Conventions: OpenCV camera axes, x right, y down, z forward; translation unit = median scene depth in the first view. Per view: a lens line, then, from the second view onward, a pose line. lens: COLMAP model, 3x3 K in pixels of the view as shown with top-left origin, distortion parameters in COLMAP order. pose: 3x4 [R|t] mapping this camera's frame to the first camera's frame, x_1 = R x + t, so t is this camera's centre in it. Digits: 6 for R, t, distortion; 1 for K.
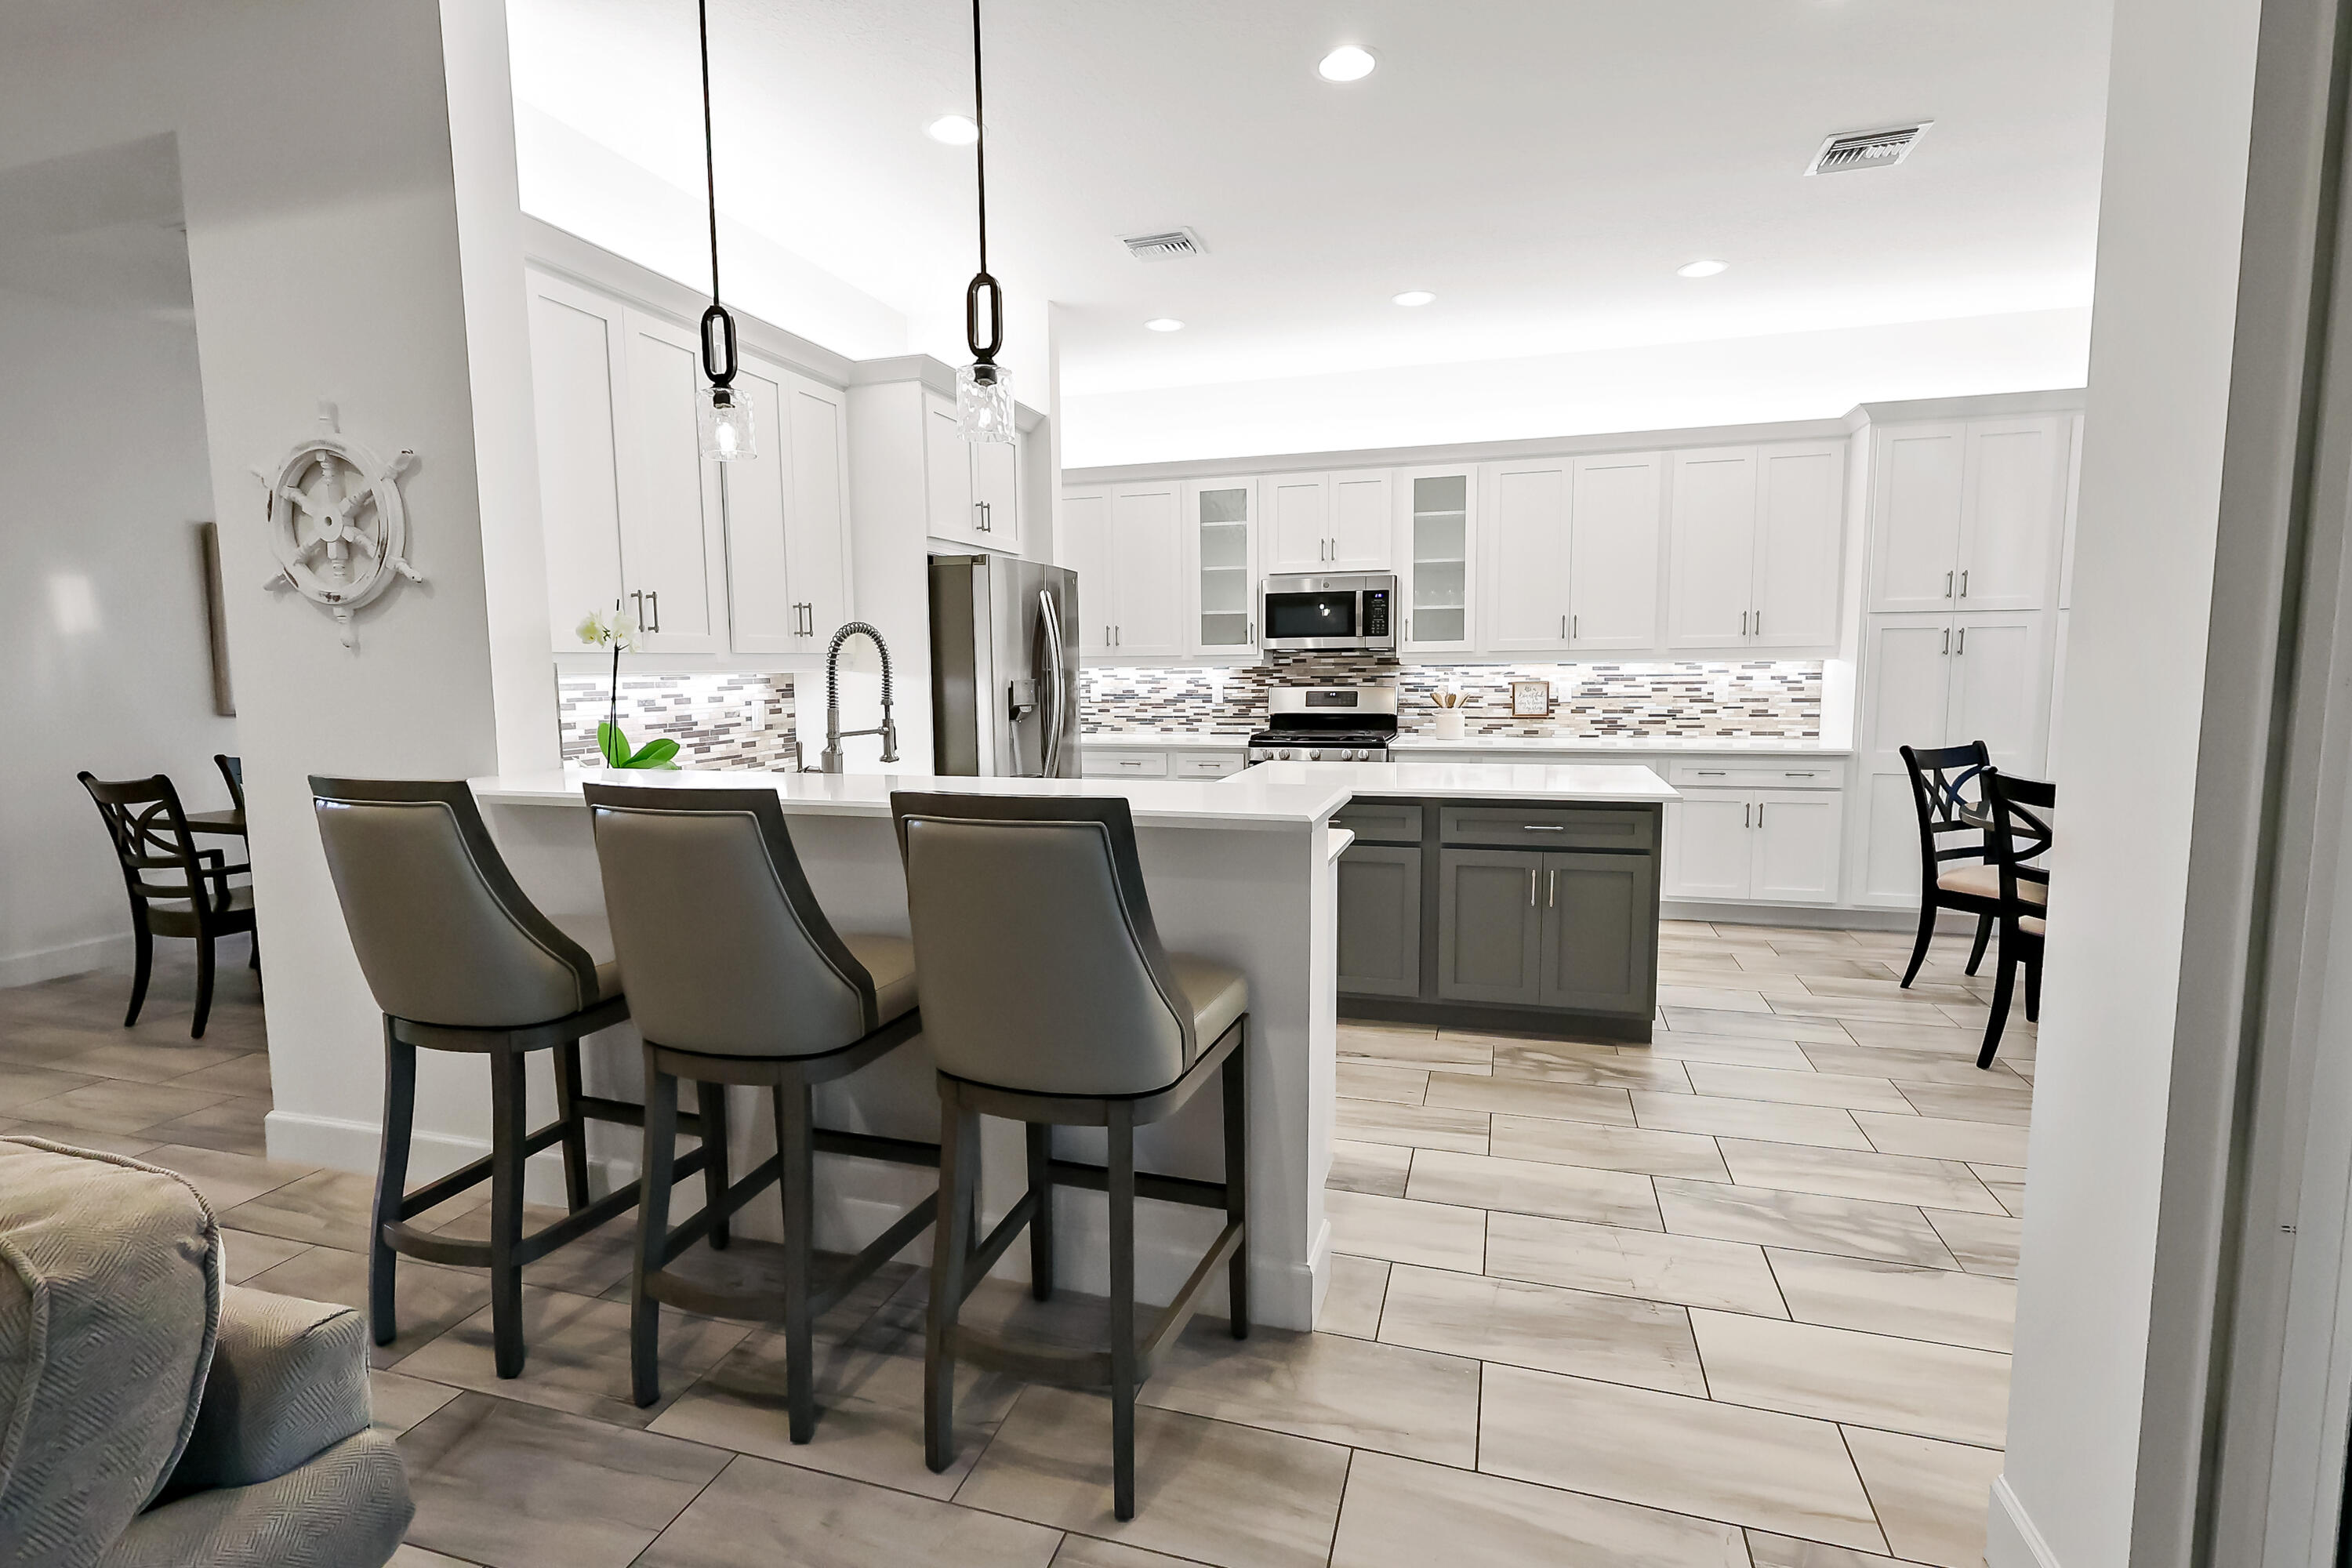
lens RADIAL K [[1095.1, 0, 1186.4], [0, 1095.1, 776.9], [0, 0, 1]] dist [0.002128, 0.000550]
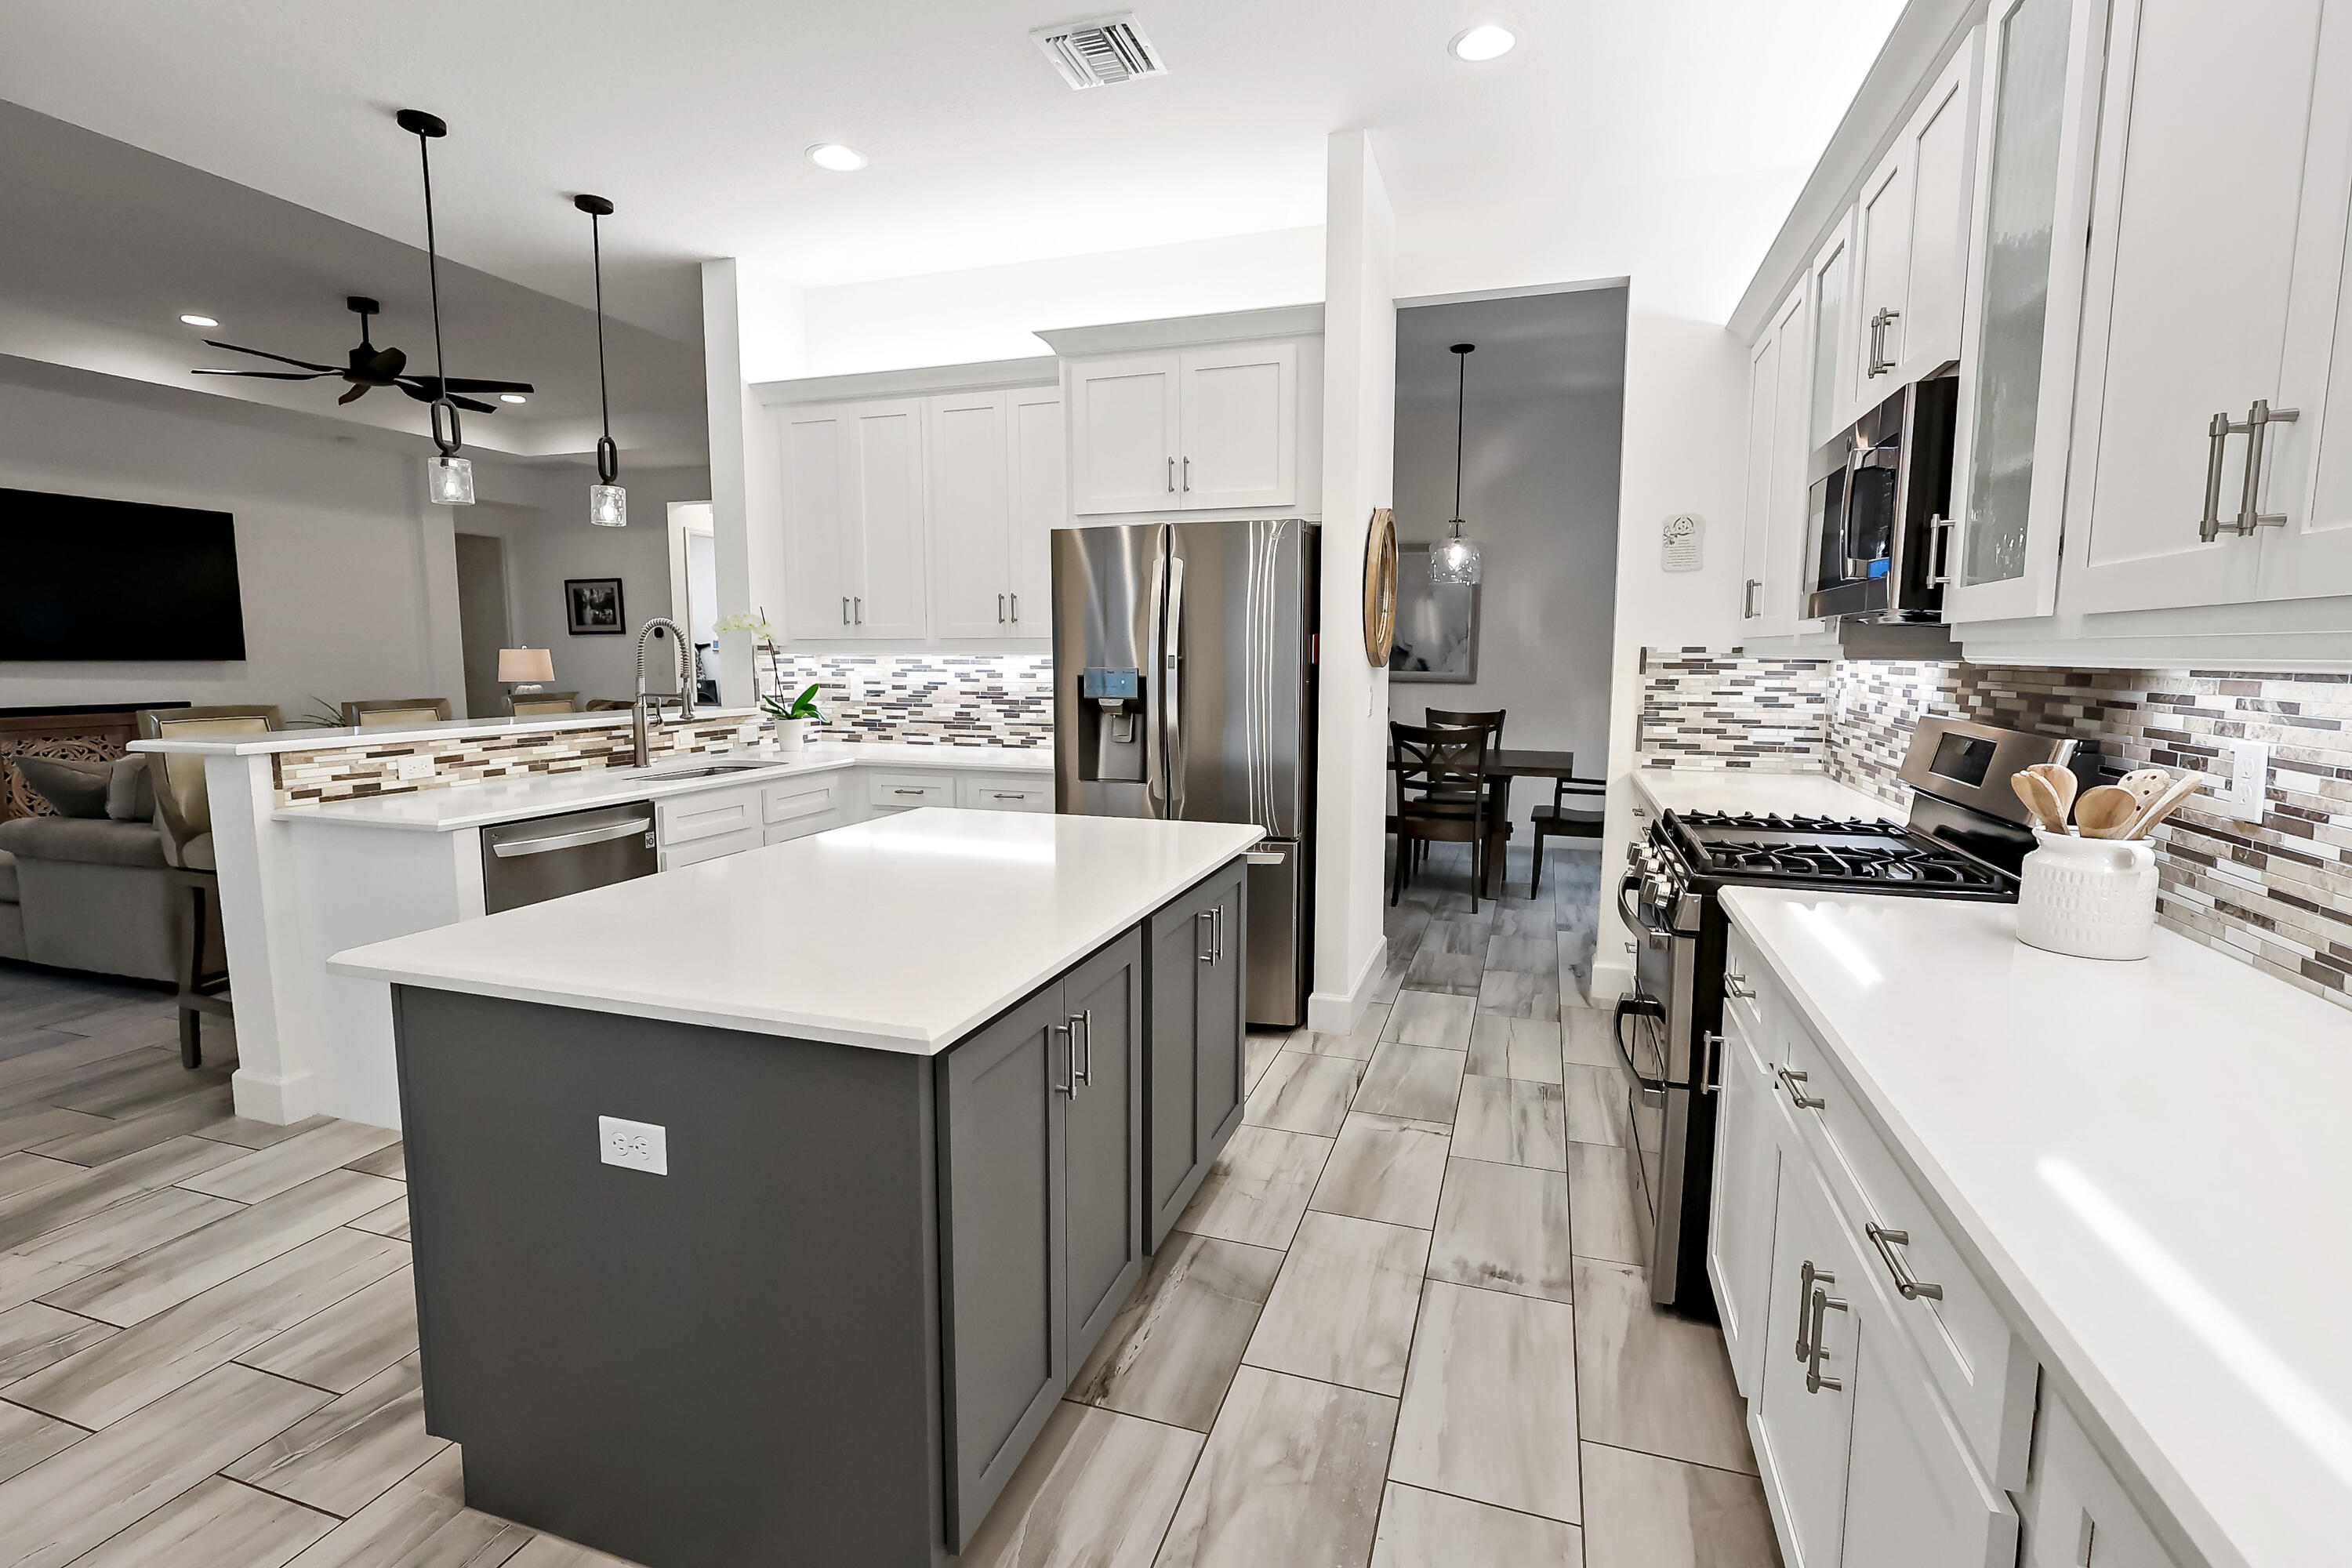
lens RADIAL K [[1084.2, 0, 1180.5], [0, 1084.2, 777.4], [0, 0, 1]] dist [0.003169, 0.000309]
pose [[-0.033273, 0.126328, -0.991430, 0.528973], [-0.105325, 0.986013, 0.129172, -0.090354], [0.993881, 0.108721, -0.019502, 0.818013]]
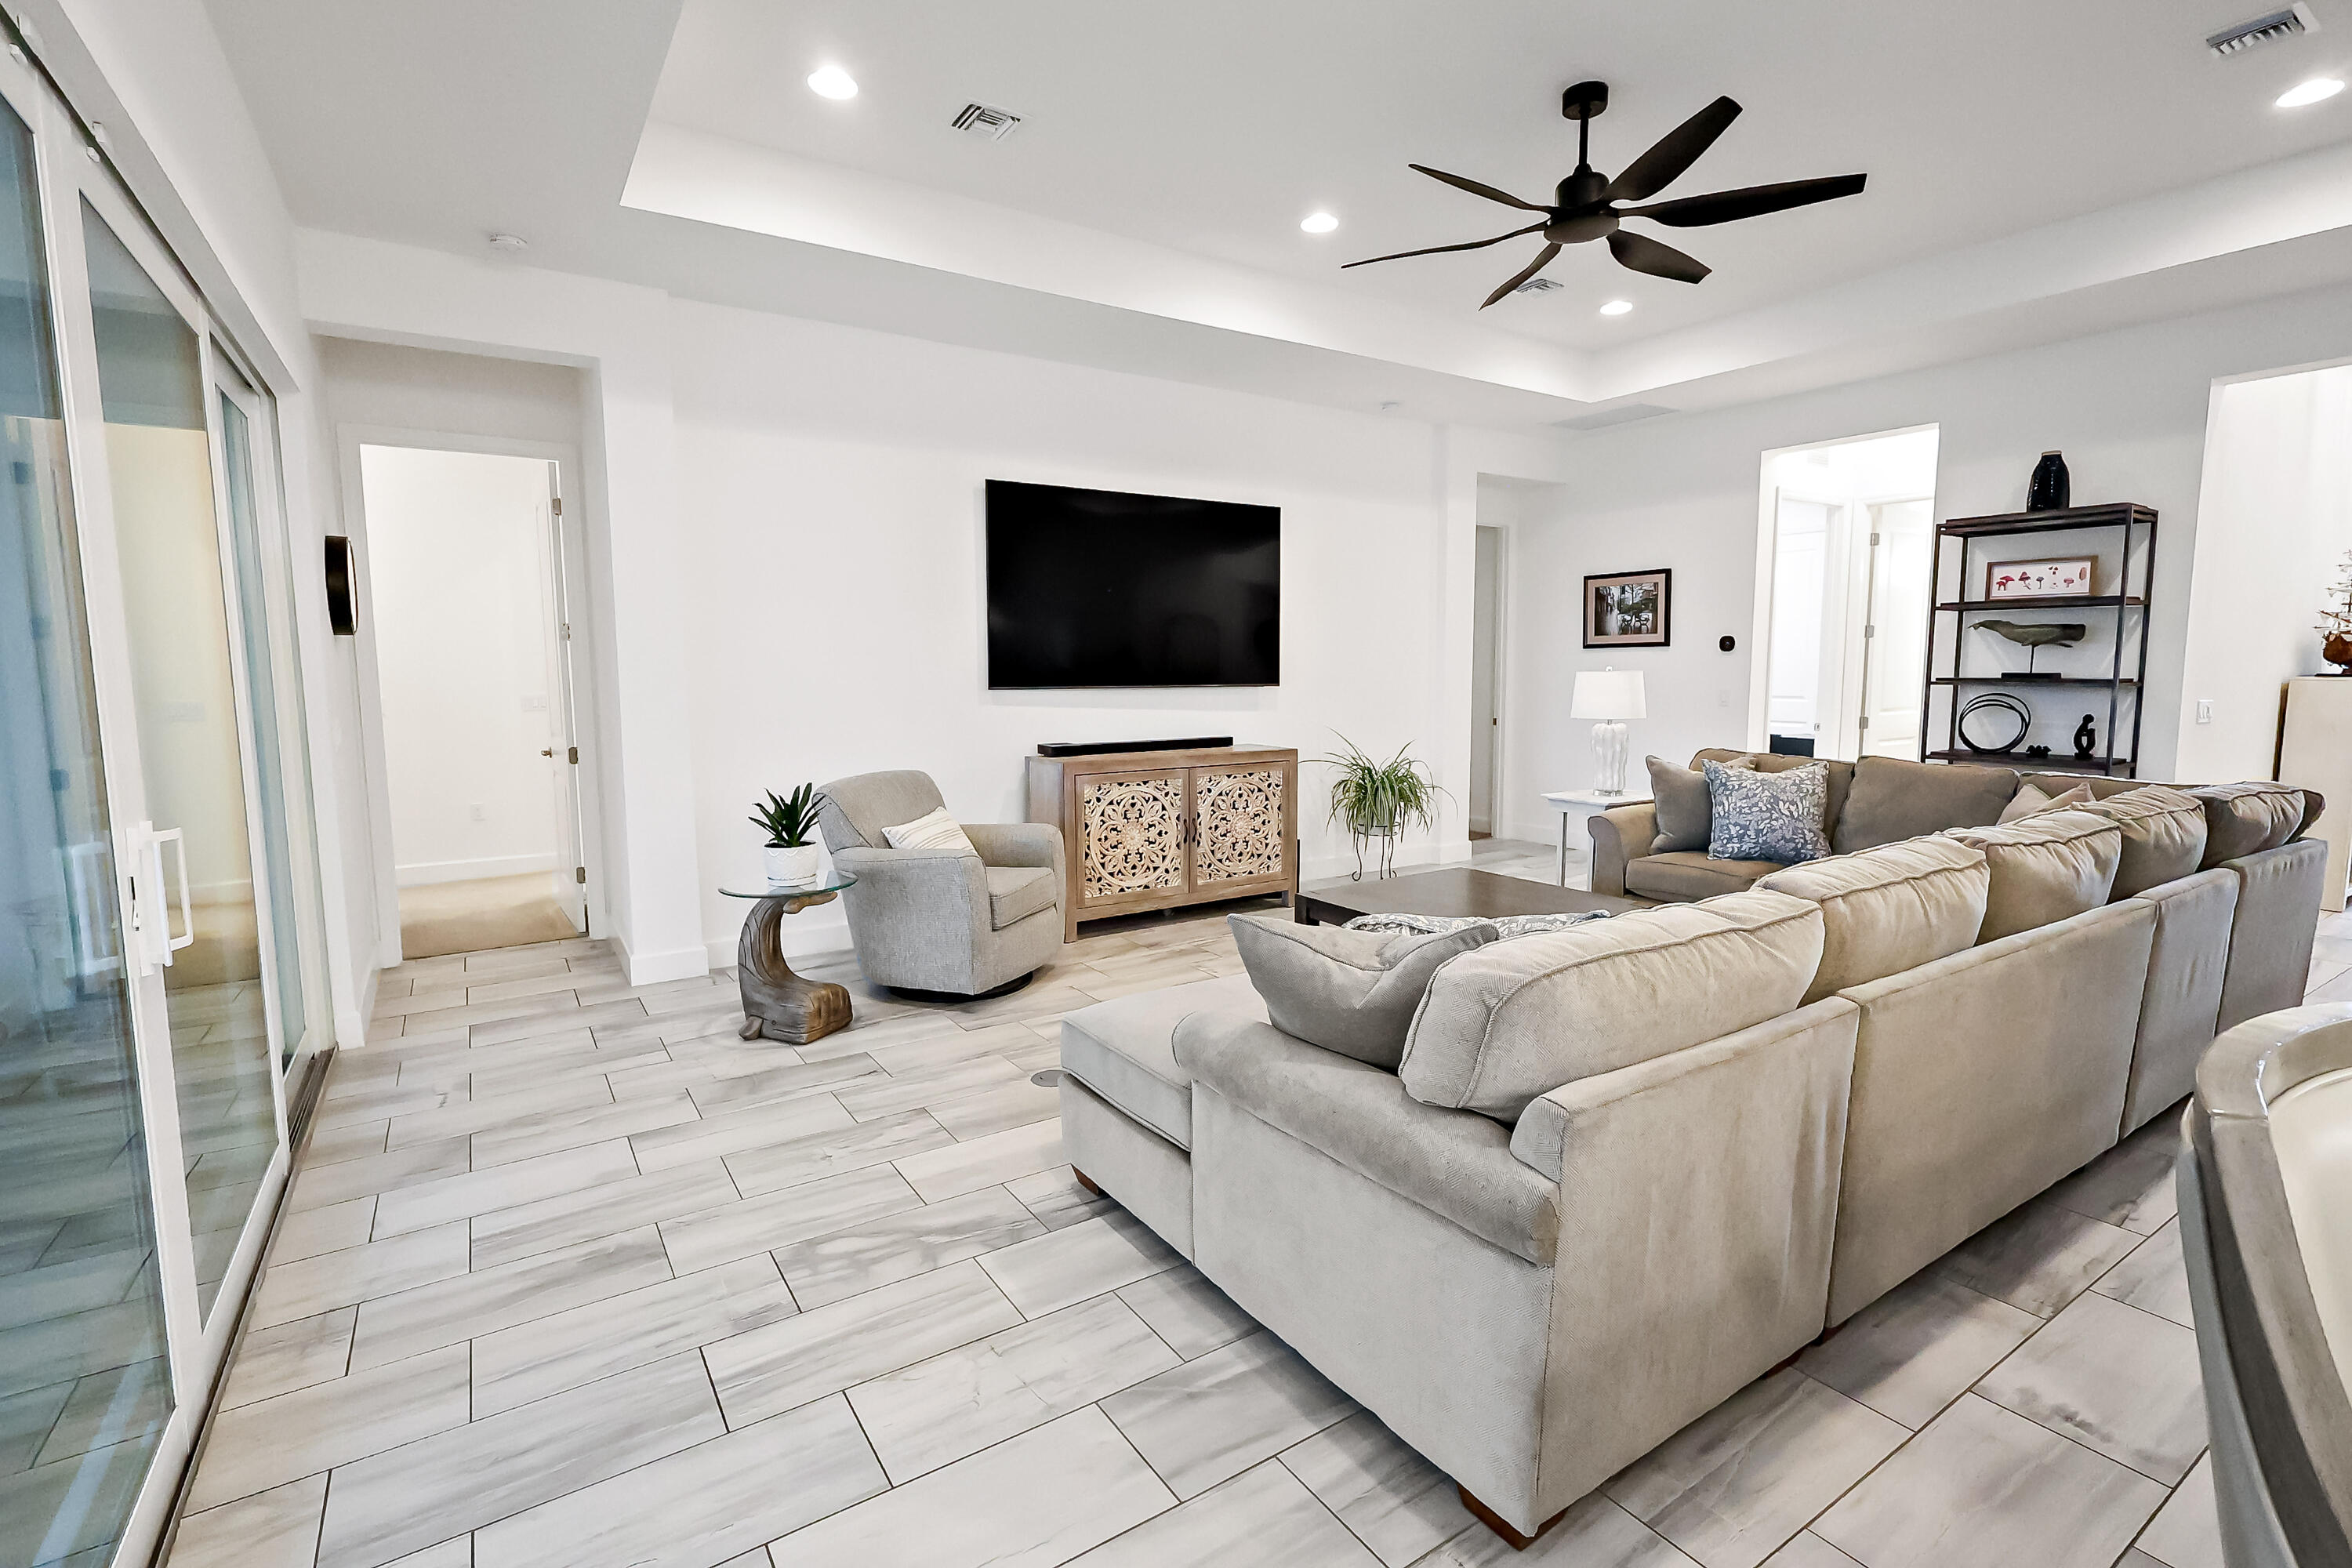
lens RADIAL K [[1084.2, 0, 1180.5], [0, 1084.2, 777.4], [0, 0, 1]] dist [0.003169, 0.000309]
pose [[-0.645641, 0.094777, -0.757737, 0.467664], [-0.067815, 0.981232, 0.180514, -0.082423], [0.760624, 0.167933, -0.627096, 0.732759]]
